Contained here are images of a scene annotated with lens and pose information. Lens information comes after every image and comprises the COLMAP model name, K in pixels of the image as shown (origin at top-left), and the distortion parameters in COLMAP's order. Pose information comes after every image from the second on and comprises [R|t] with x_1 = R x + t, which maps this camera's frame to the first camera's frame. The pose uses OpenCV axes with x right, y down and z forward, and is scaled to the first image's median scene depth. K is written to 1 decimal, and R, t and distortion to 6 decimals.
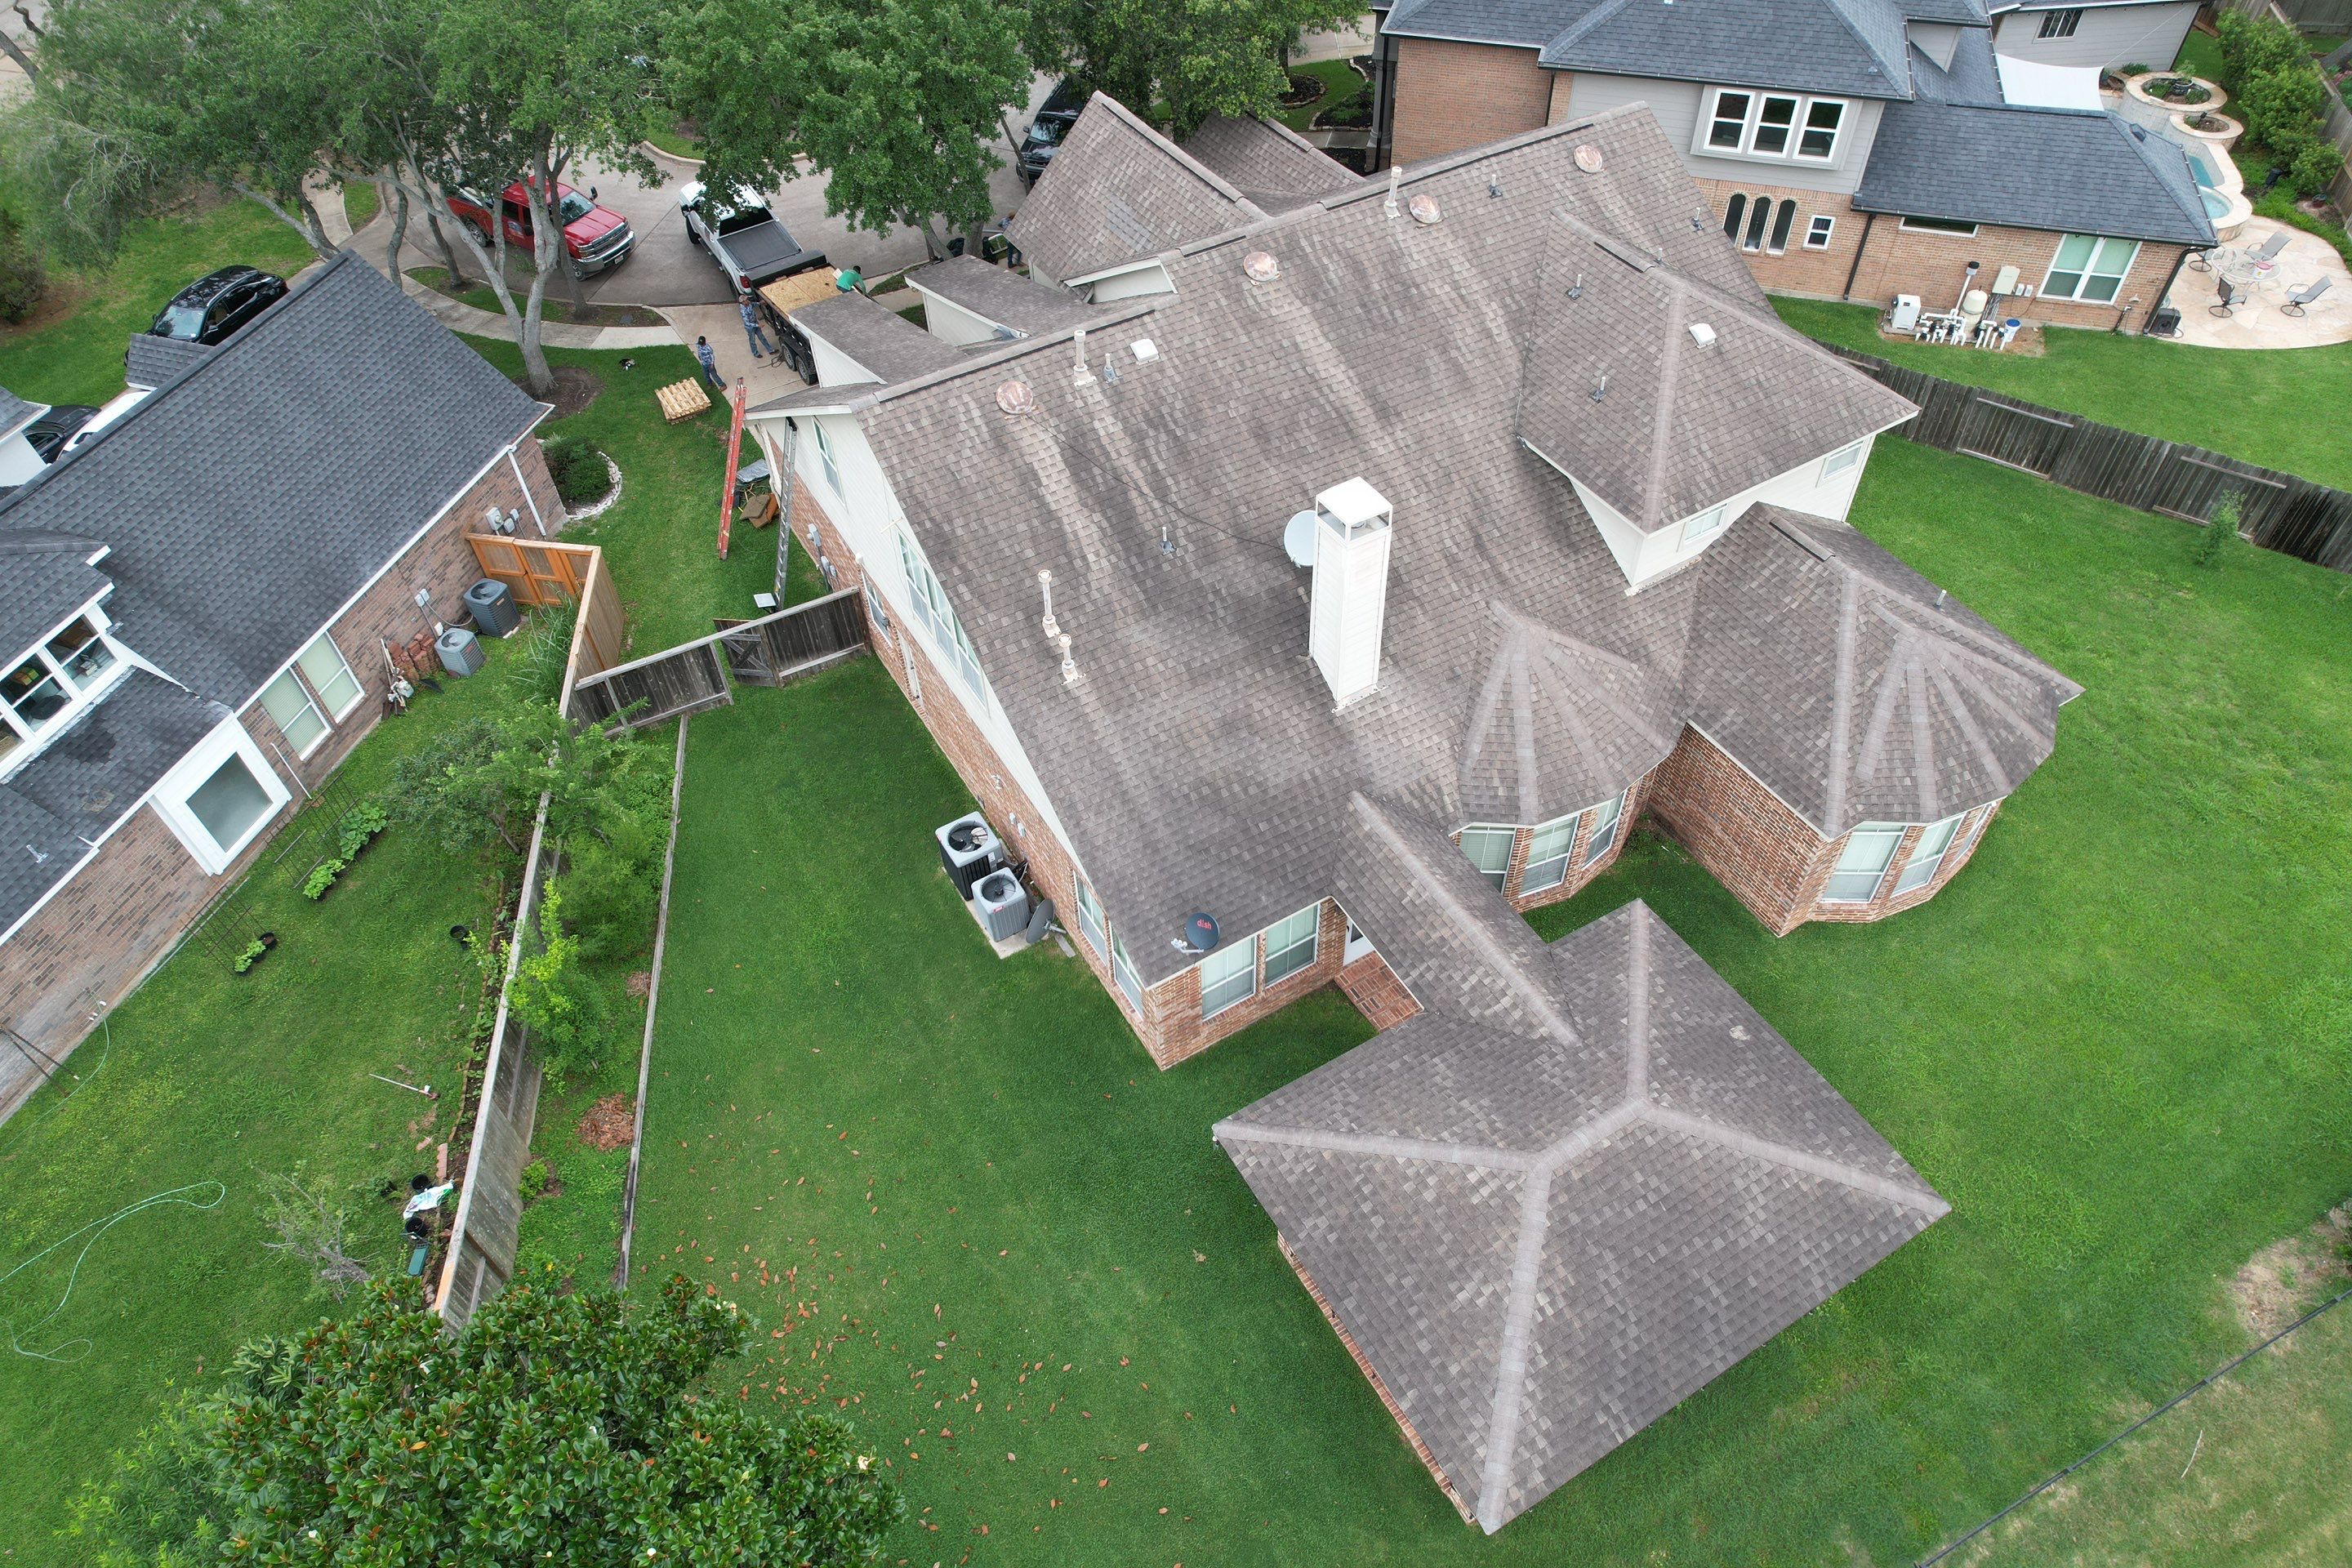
lens RADIAL K [[1497.3, 0, 1185.8], [0, 1497.3, 786.0], [0, 0, 1]] dist [-0.077831, 0.070676]
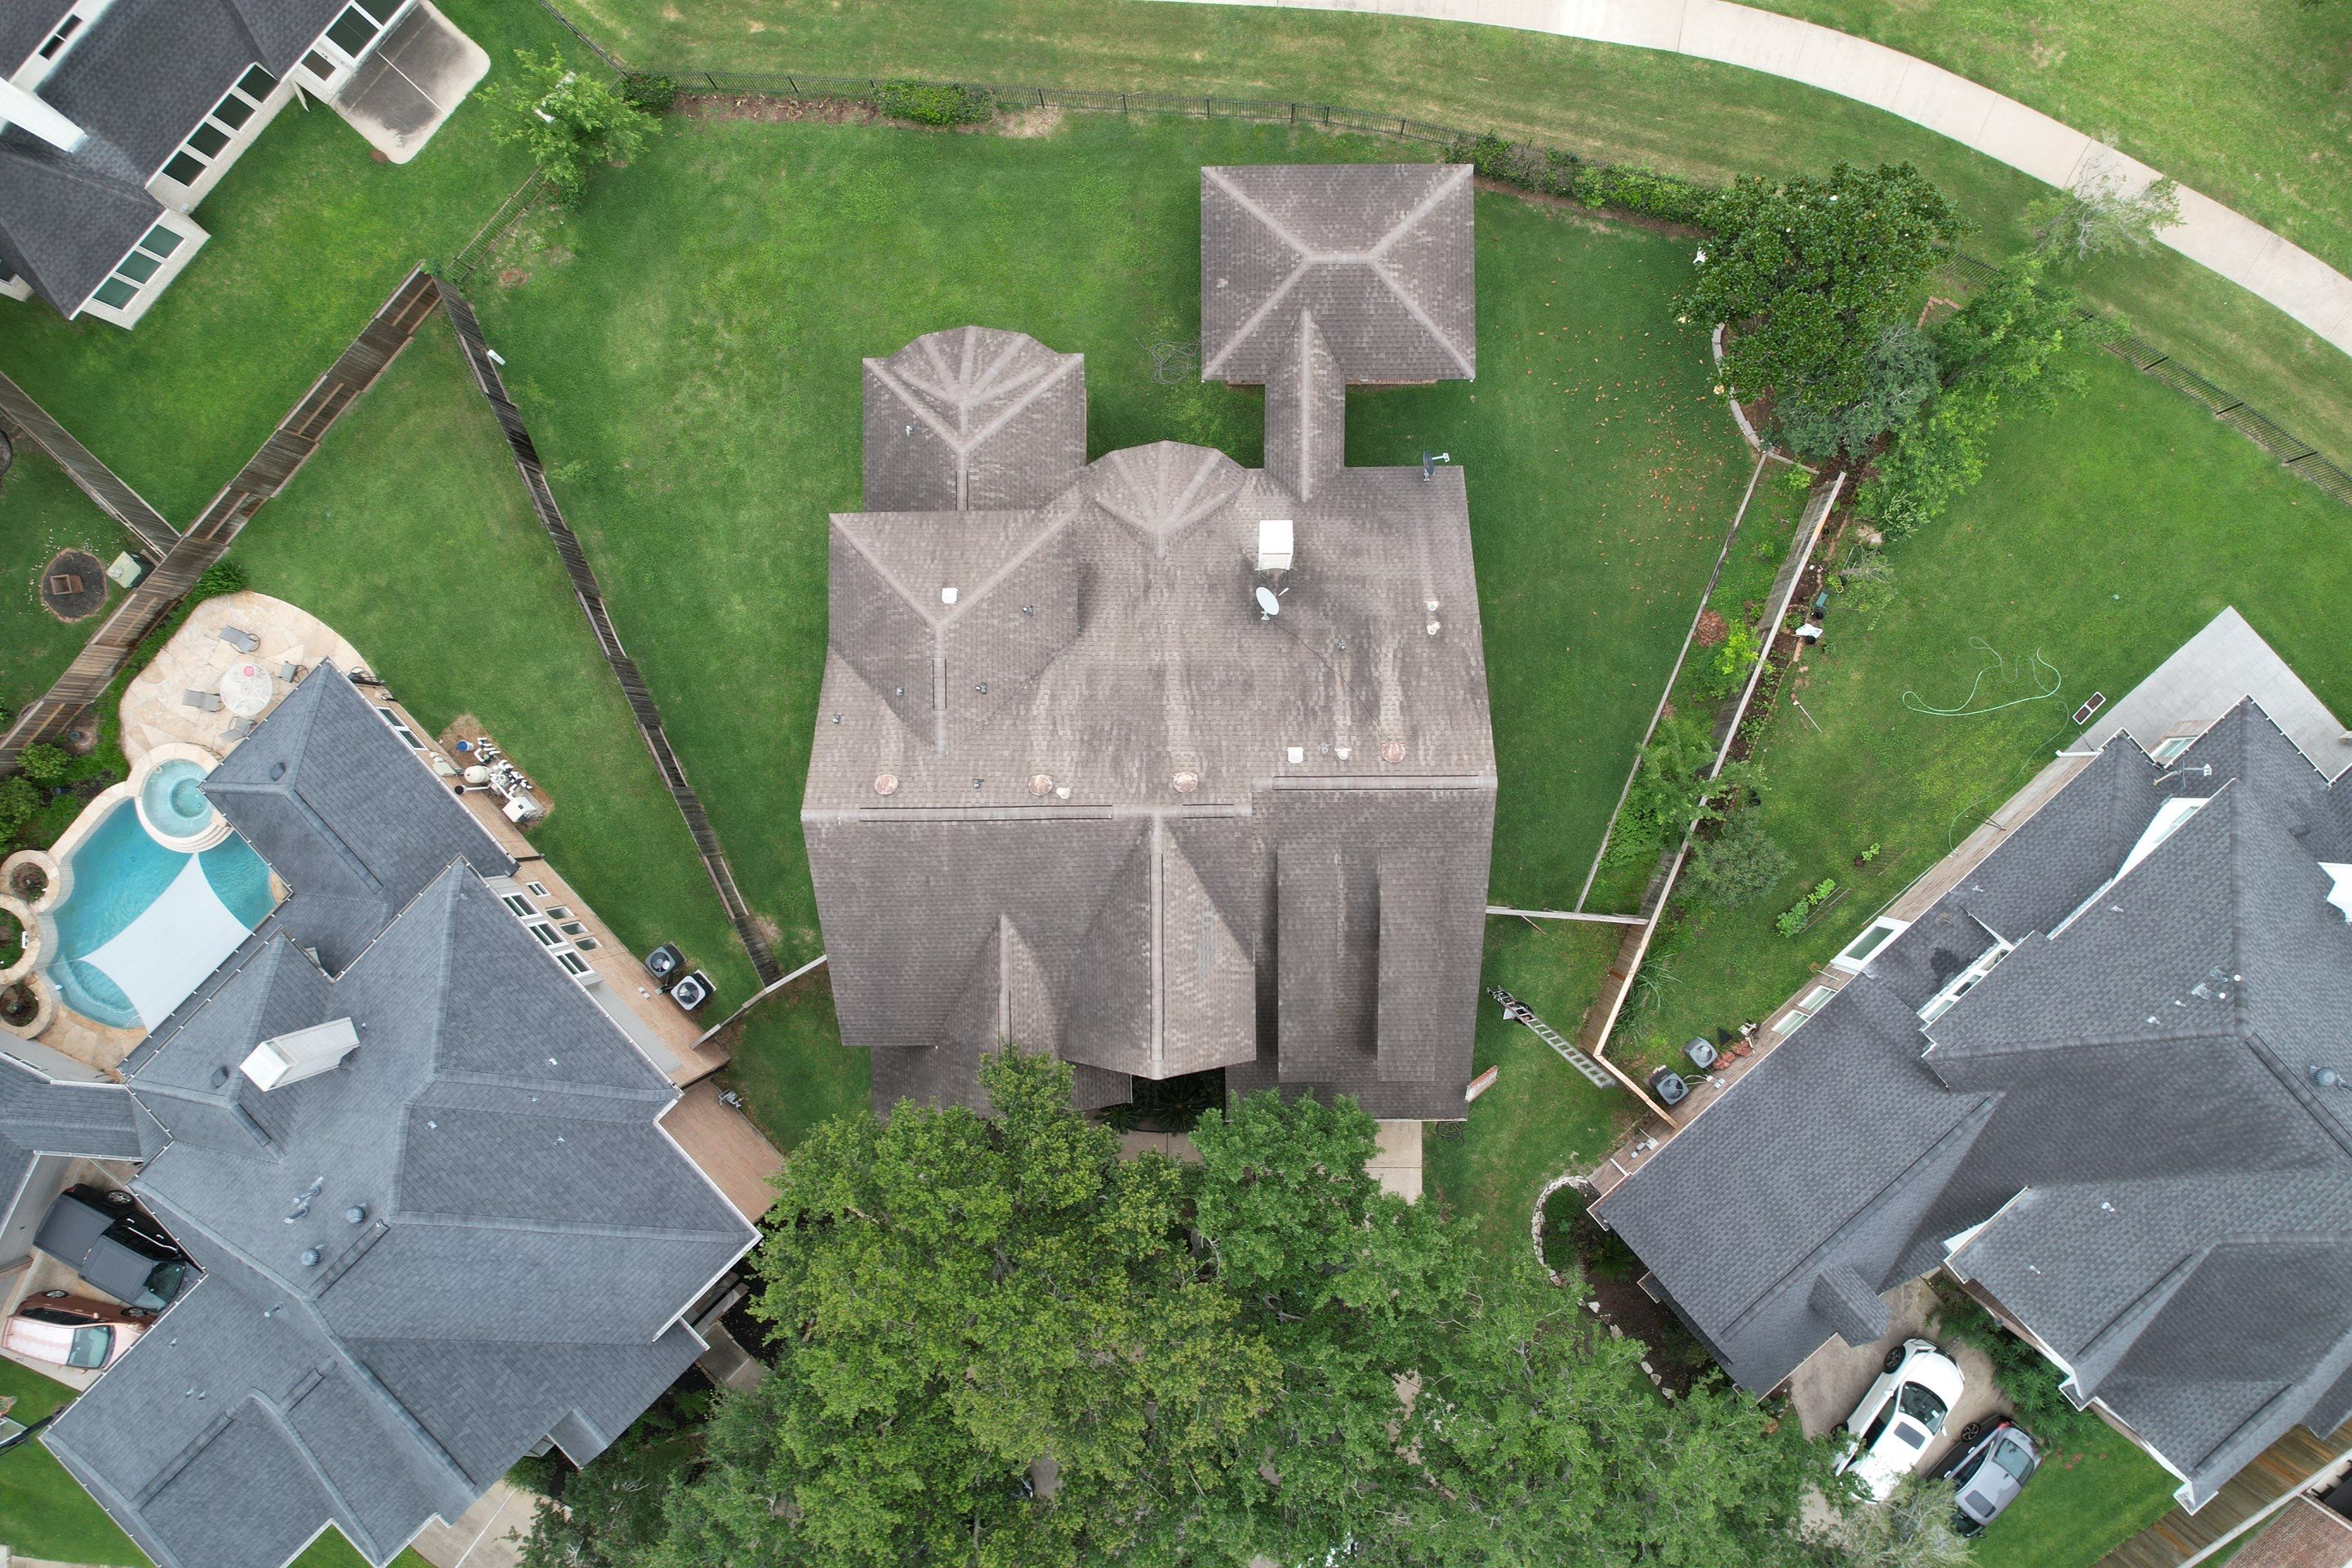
lens RADIAL K [[1501.9, 0, 1193.5], [0, 1501.9, 781.1], [0, 0, 1]] dist [-0.075655, 0.064372]
pose [[-0.860180, -0.506846, 0.056551, -0.034680], [0.415305, -0.631799, 0.654486, -1.219767], [-0.295995, 0.586461, 0.753956, -0.079926]]
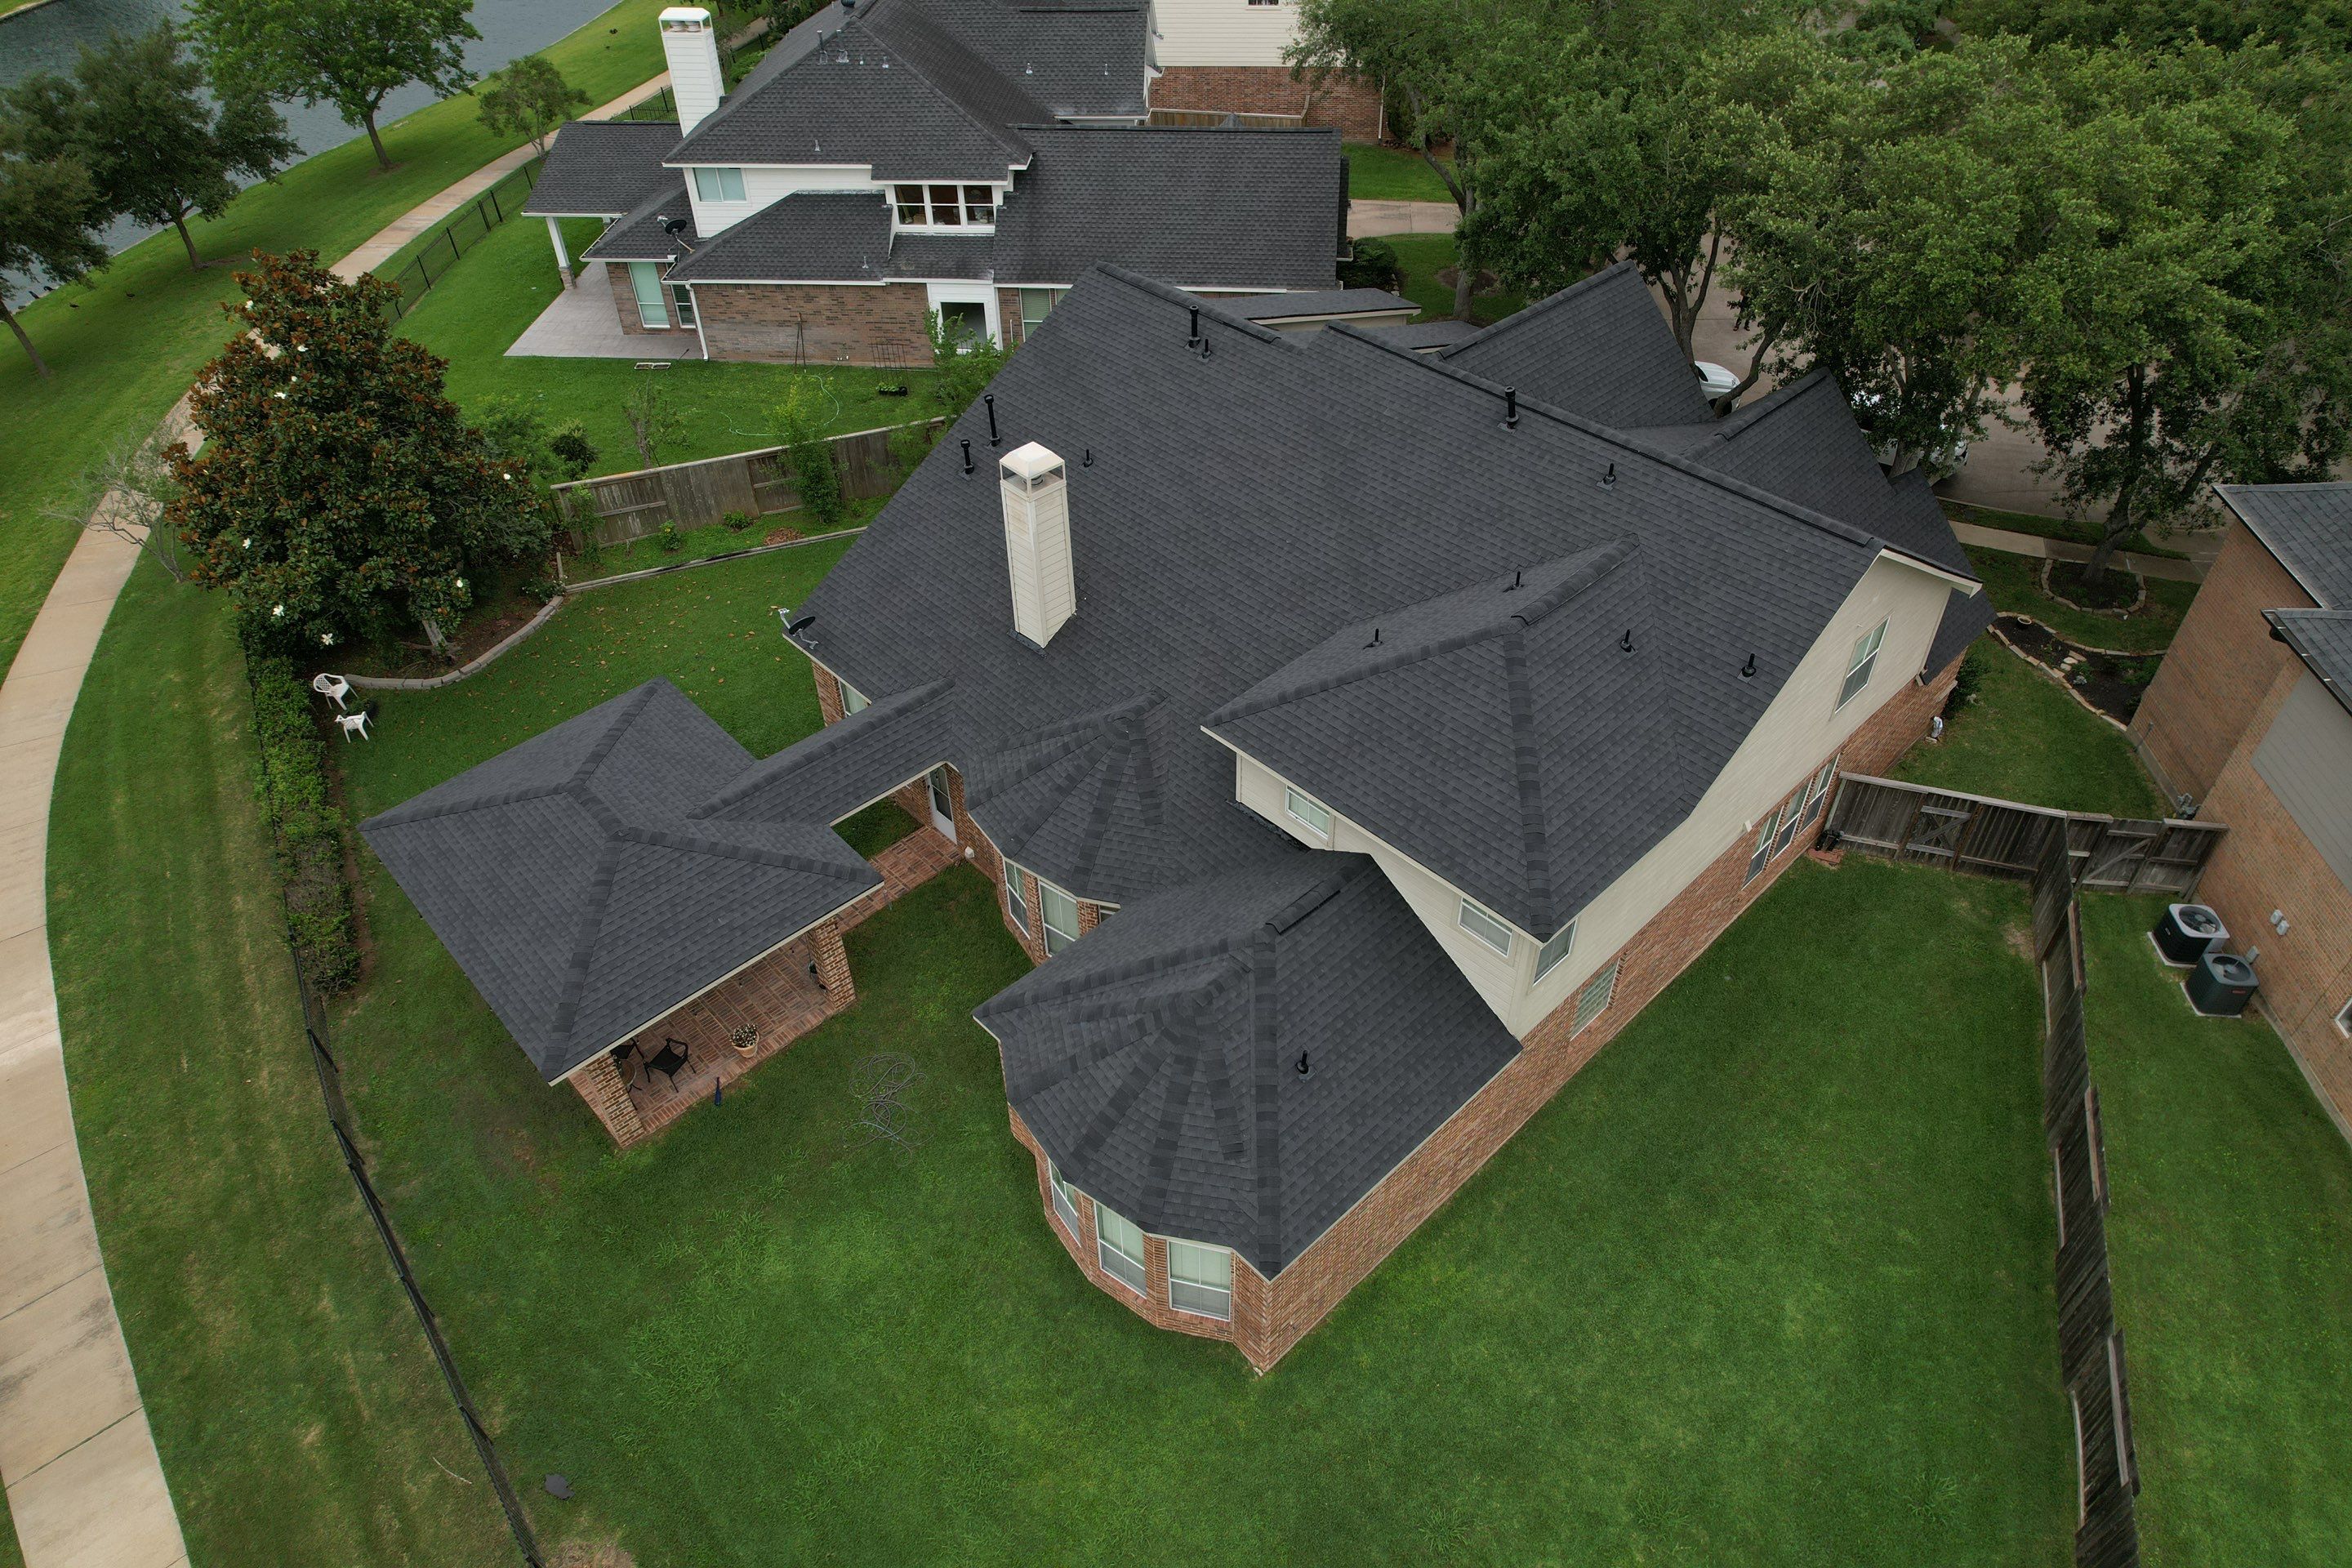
lens RADIAL K [[1501.9, 0, 1183.9], [0, 1501.9, 779.7], [0, 0, 1]] dist [-0.075655, 0.064372]
pose [[0.223381, 0.663919, -0.713662, 0.915209], [-0.720926, 0.605301, 0.337455, -0.417244], [0.656023, 0.439117, 0.613849, 0.371279]]
